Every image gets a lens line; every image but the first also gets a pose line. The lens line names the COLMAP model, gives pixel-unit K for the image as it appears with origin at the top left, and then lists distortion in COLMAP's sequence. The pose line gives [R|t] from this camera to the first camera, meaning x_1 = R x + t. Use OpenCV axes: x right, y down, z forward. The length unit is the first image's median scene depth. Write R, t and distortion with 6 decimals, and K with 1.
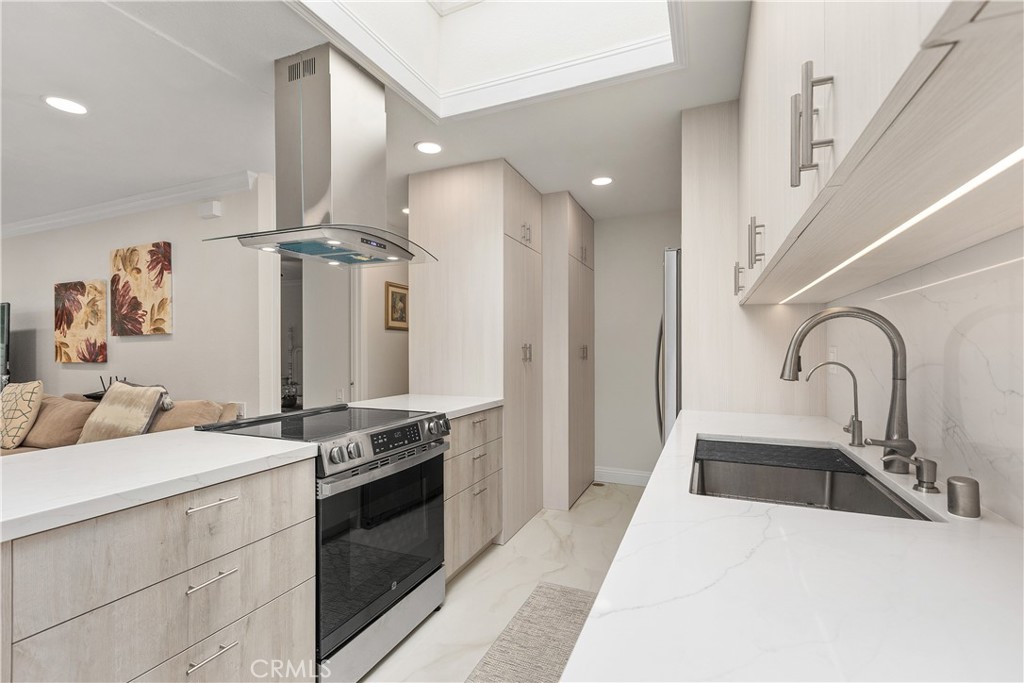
lens RADIAL K [[459.3, 0, 511.5], [0, 459.3, 350.6], [0, 0, 1]] dist [0.000468, -0.000044]
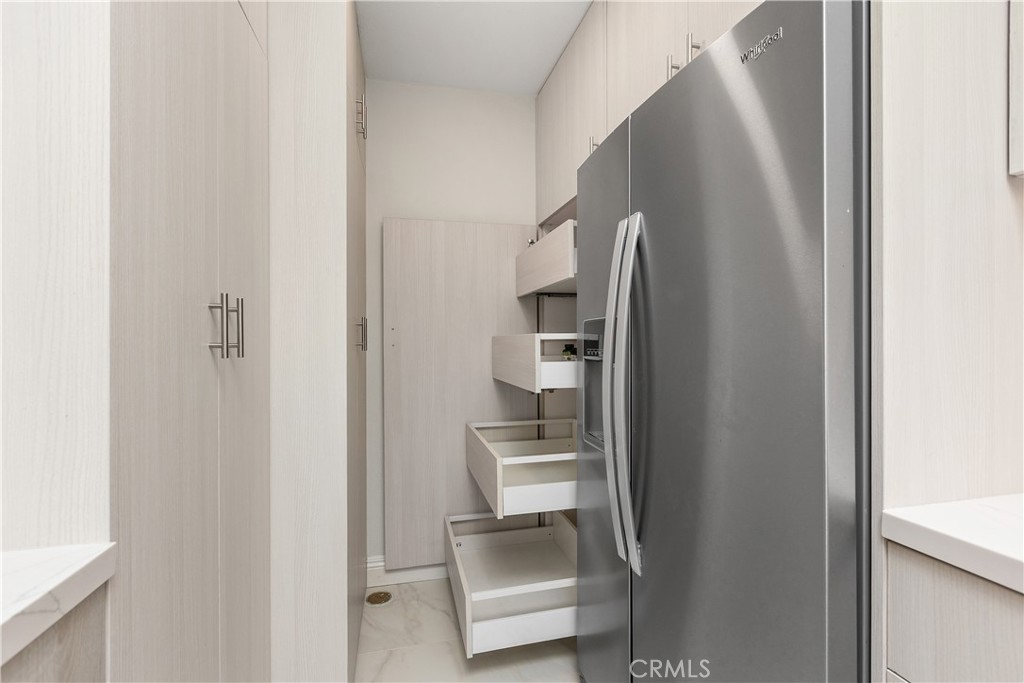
lens RADIAL K [[456.2, 0, 512.0], [0, 456.2, 341.5], [0, 0, 1]] dist [0.000825, -0.000475]
pose [[0.791822, 0.000217, 0.610752, -0.001204], [-0.000127, 1.000000, -0.000191, 0.013503], [-0.610752, 0.000074, 0.791822, 0.613109]]
